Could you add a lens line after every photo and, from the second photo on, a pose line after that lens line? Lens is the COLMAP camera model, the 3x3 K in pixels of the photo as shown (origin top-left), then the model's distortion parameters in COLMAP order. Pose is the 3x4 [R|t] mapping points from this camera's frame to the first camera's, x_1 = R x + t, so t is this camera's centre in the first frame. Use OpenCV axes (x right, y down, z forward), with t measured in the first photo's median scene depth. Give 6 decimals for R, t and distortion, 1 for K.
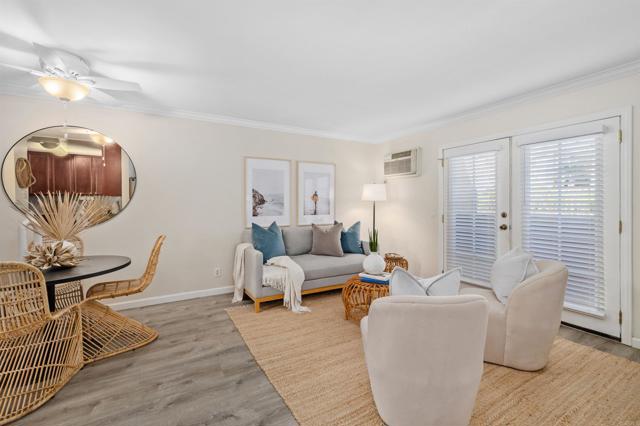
lens RADIAL K [[283.8, 0, 321.8], [0, 283.8, 204.0], [0, 0, 1]] dist [0.008782, -0.000237]
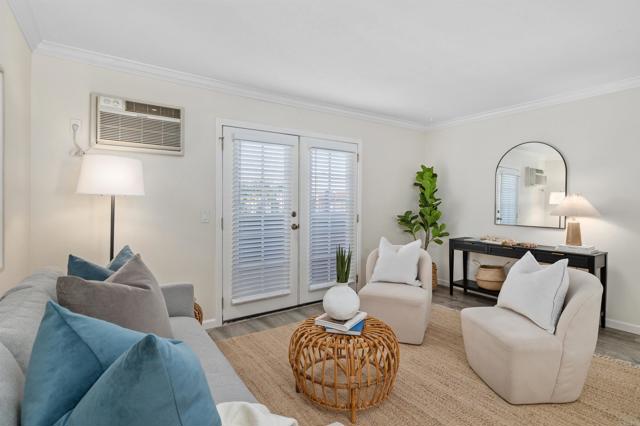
lens RADIAL K [[322.2, 0, 320.4], [0, 322.2, 201.1], [0, 0, 1]] dist [-0.000535, -0.000040]
pose [[-0.070532, 0.005848, 0.997492, -0.452468], [-0.003895, 0.999974, -0.006138, 0.000464], [-0.997502, -0.004318, -0.070508, 0.960553]]
